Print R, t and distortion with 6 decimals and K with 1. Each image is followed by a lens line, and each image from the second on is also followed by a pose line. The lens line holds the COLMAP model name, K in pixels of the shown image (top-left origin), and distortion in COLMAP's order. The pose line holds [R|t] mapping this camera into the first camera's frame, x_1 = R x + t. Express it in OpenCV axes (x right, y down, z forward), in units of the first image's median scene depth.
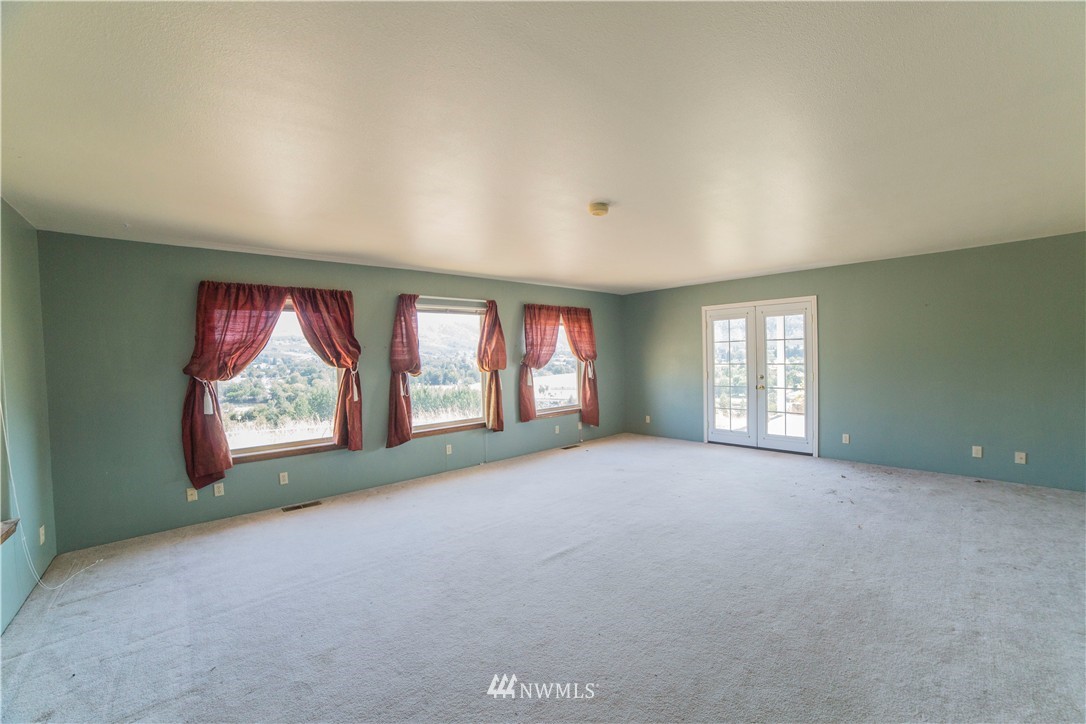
lens RADIAL K [[465.5, 0, 557.3], [0, 465.5, 367.9], [0, 0, 1]] dist [-0.119087, 0.038072]
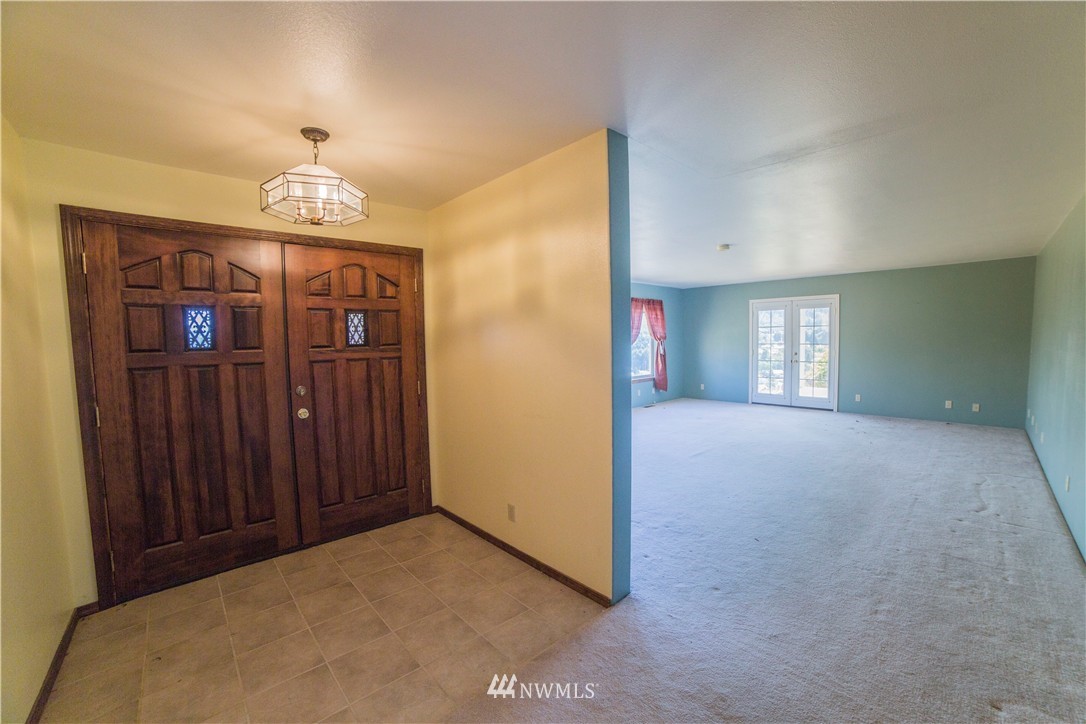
lens RADIAL K [[465.5, 0, 557.3], [0, 465.5, 367.9], [0, 0, 1]] dist [-0.119087, 0.038072]
pose [[0.999986, 0.005333, 0.000480, -0.234391], [-0.005348, 0.999224, 0.039025, 0.012765], [-0.000272, -0.039027, 0.999238, -0.306825]]
